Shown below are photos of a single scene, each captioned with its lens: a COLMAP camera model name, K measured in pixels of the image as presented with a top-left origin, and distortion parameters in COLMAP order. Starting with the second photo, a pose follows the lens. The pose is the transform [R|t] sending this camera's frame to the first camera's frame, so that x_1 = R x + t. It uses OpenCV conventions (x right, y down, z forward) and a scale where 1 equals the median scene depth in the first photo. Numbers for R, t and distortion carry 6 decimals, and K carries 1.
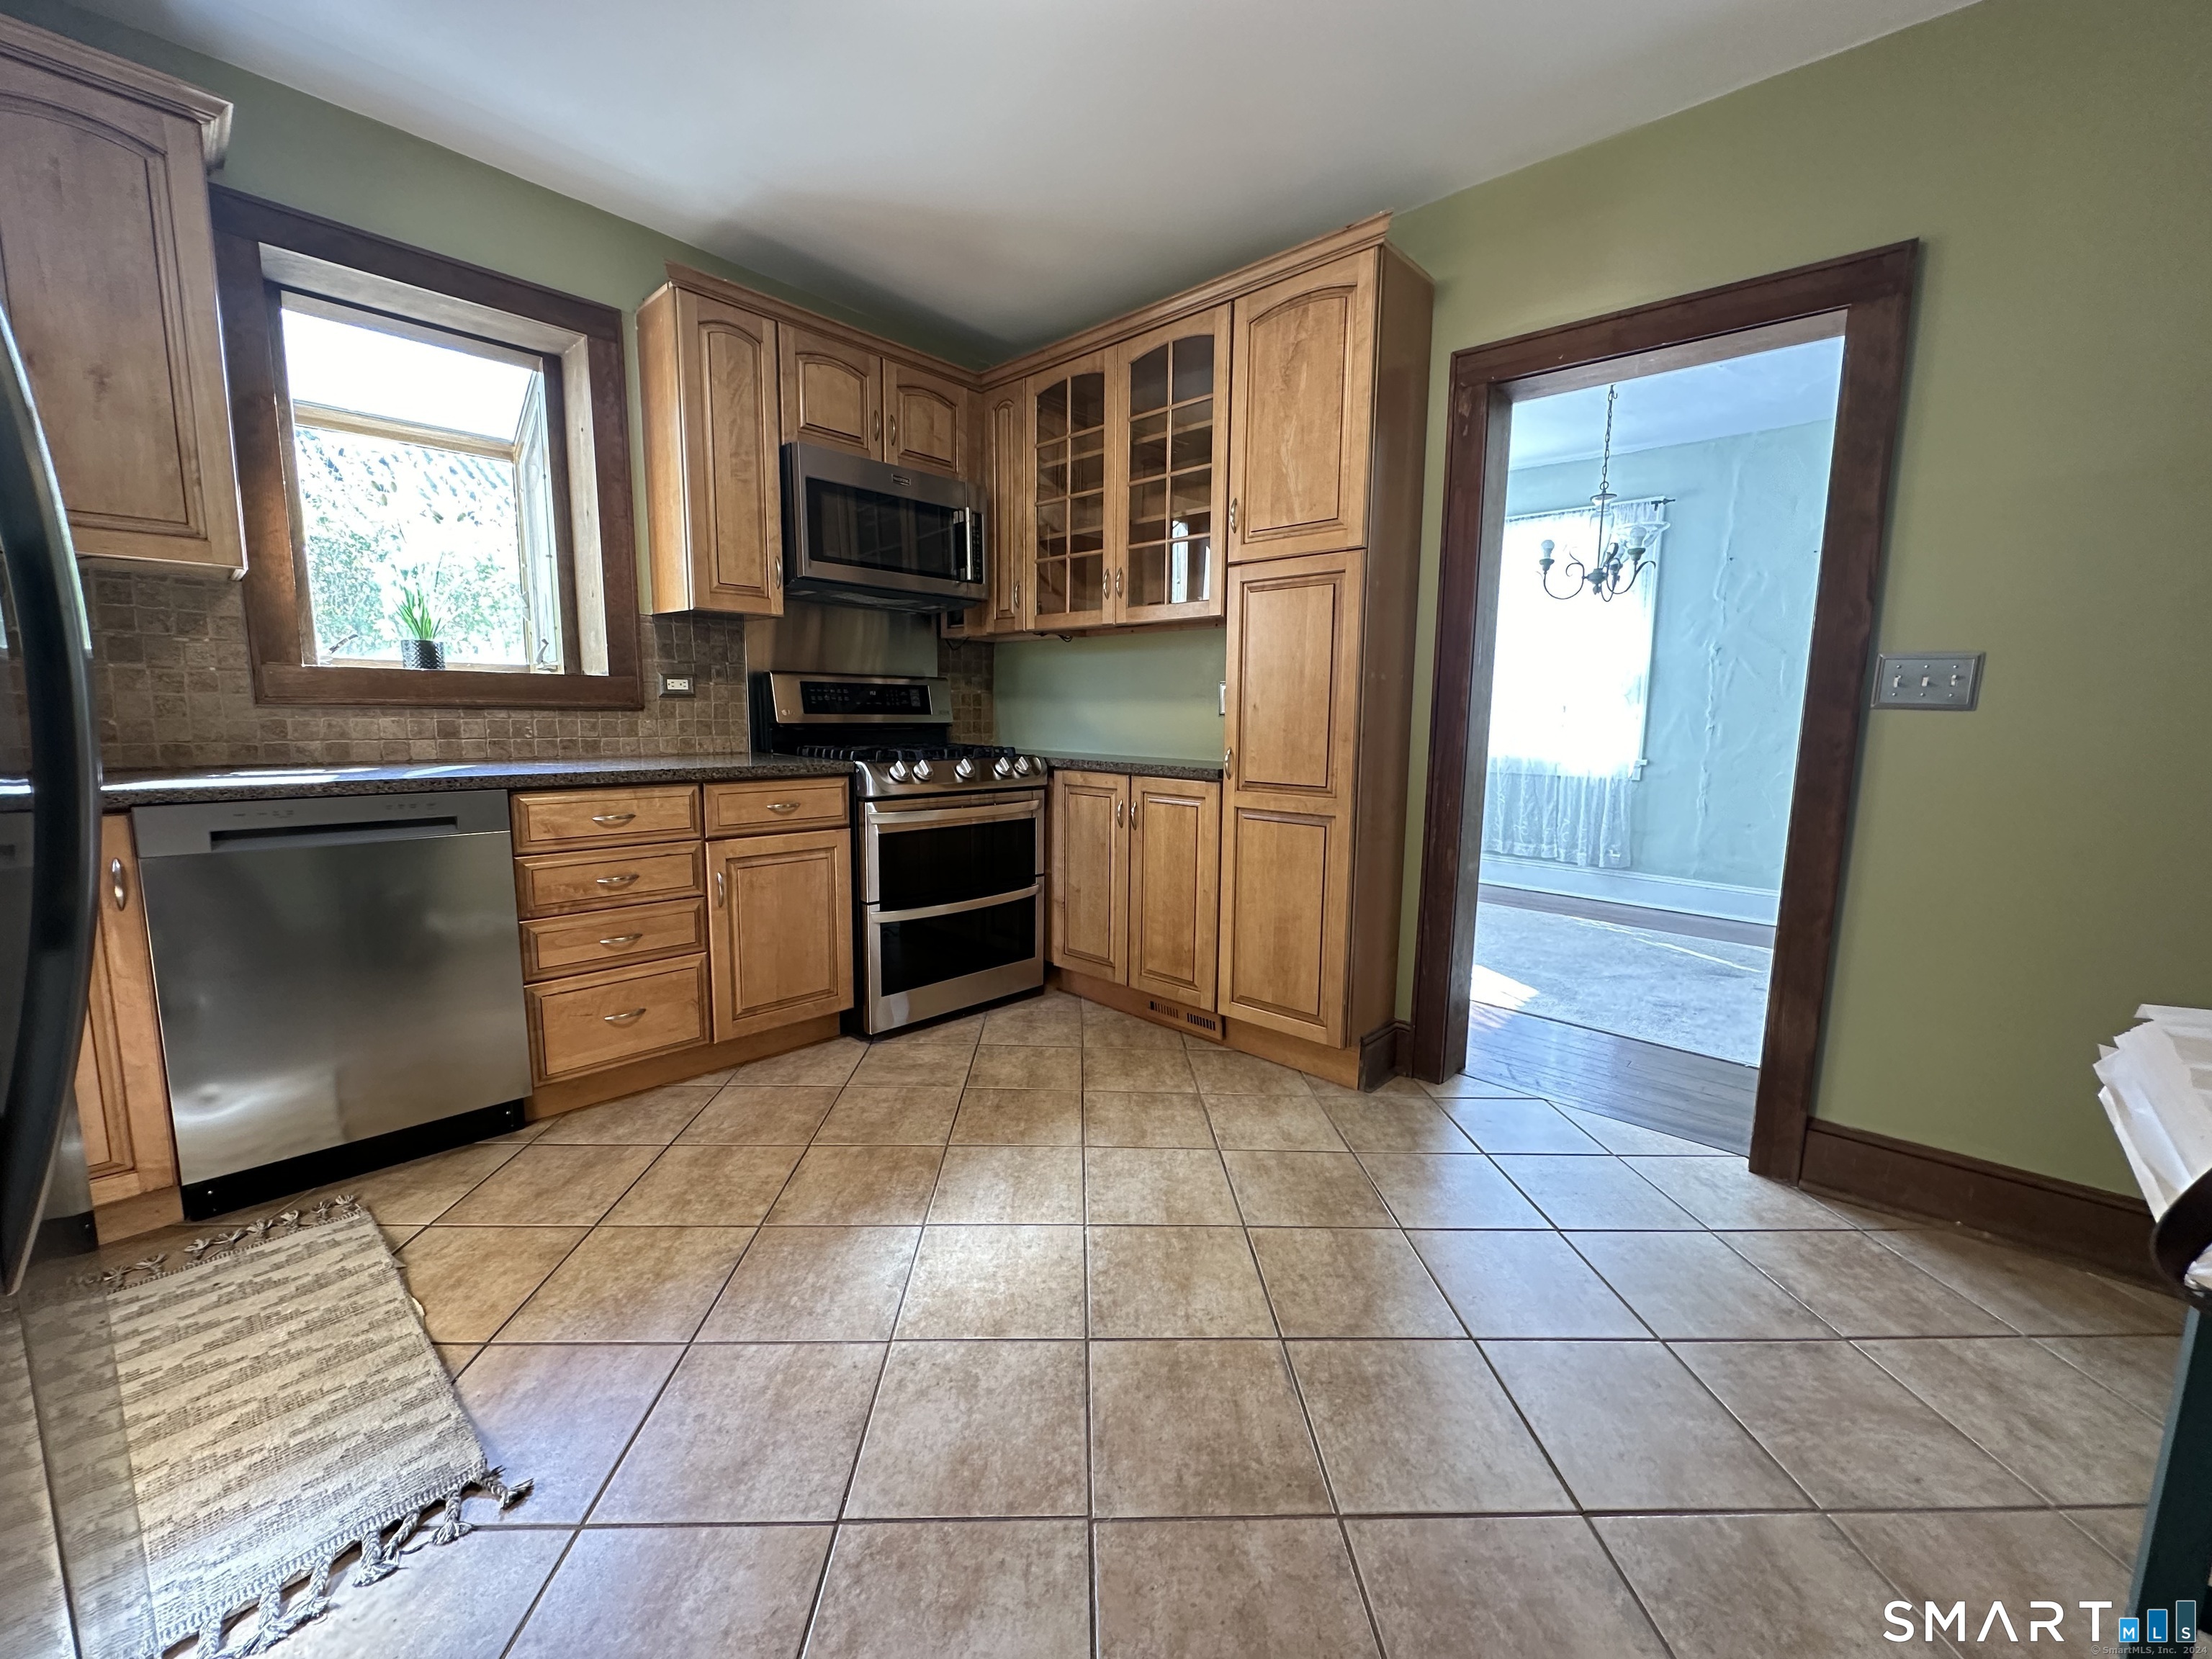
lens RADIAL K [[881.7, 0, 1103.6], [0, 881.7, 828.7], [0, 0, 1]] dist [-0.003722, 0.000322]
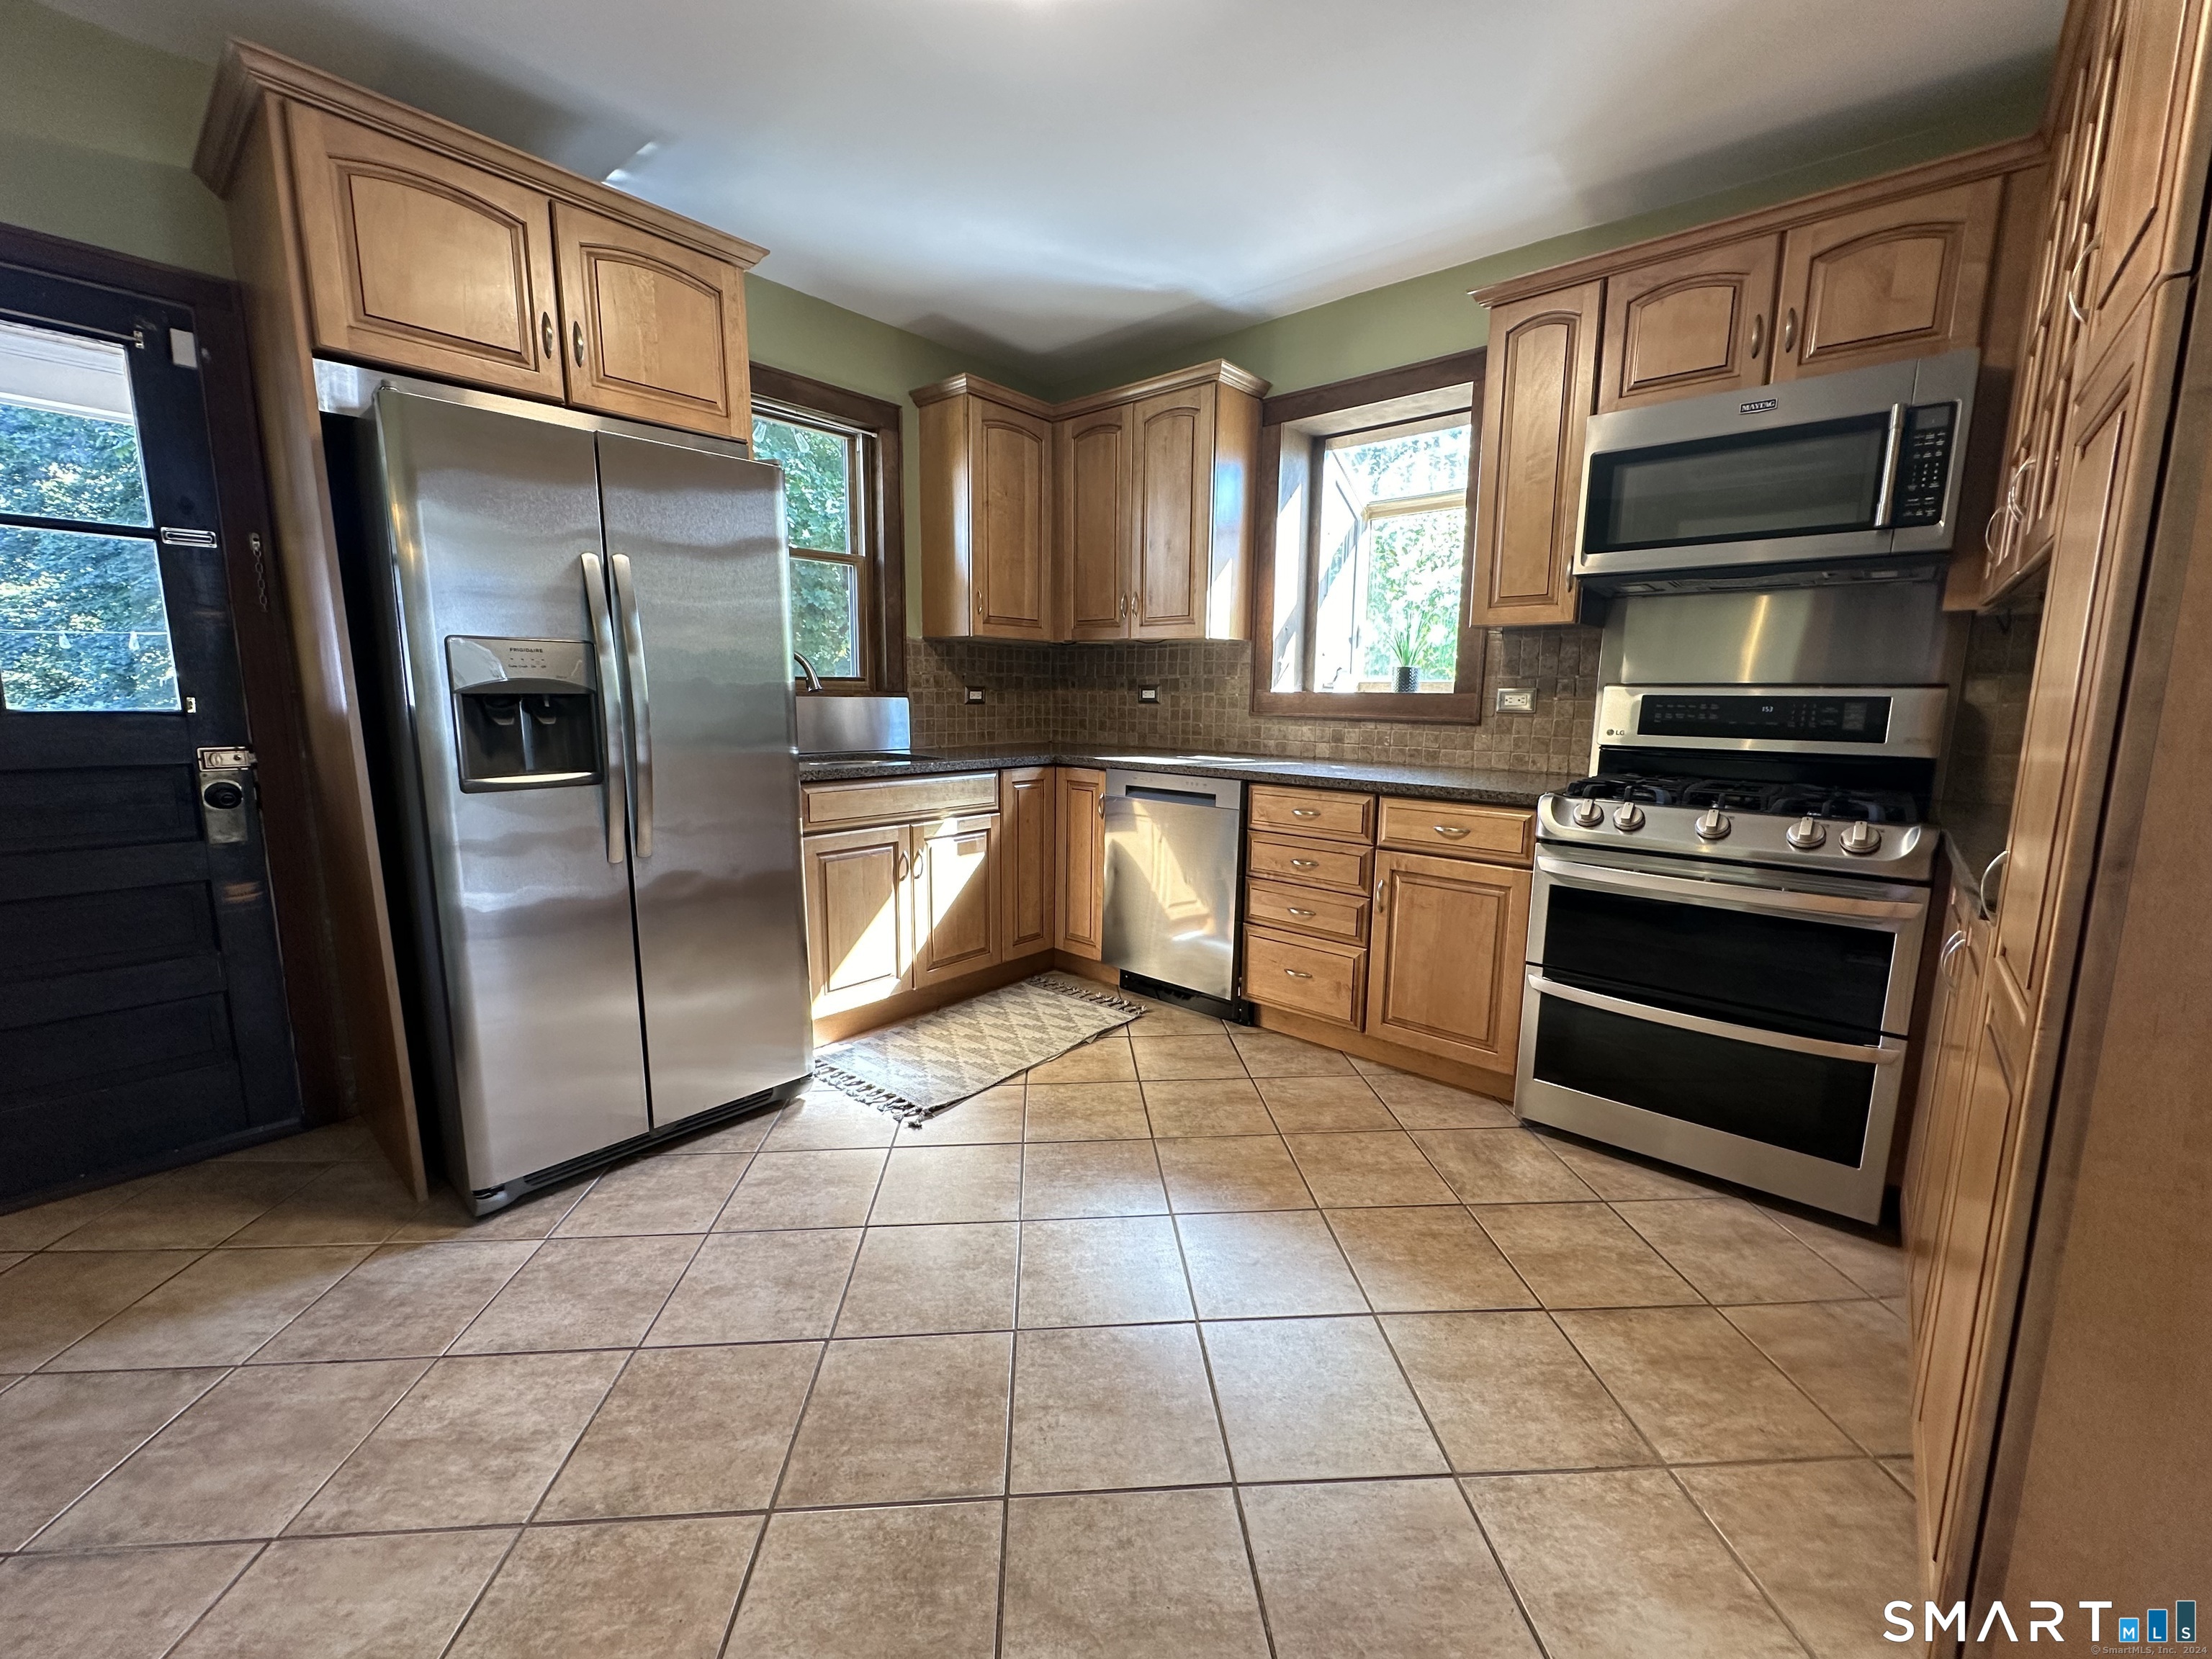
lens RADIAL K [[881.7, 0, 1105.6], [0, 881.7, 825.7], [0, 0, 1]] dist [-0.003722, 0.000322]
pose [[0.033750, 0.139146, -0.989697, 0.588482], [-0.141422, 0.980962, 0.133095, -0.107721], [0.989374, 0.135473, 0.052786, 0.598576]]
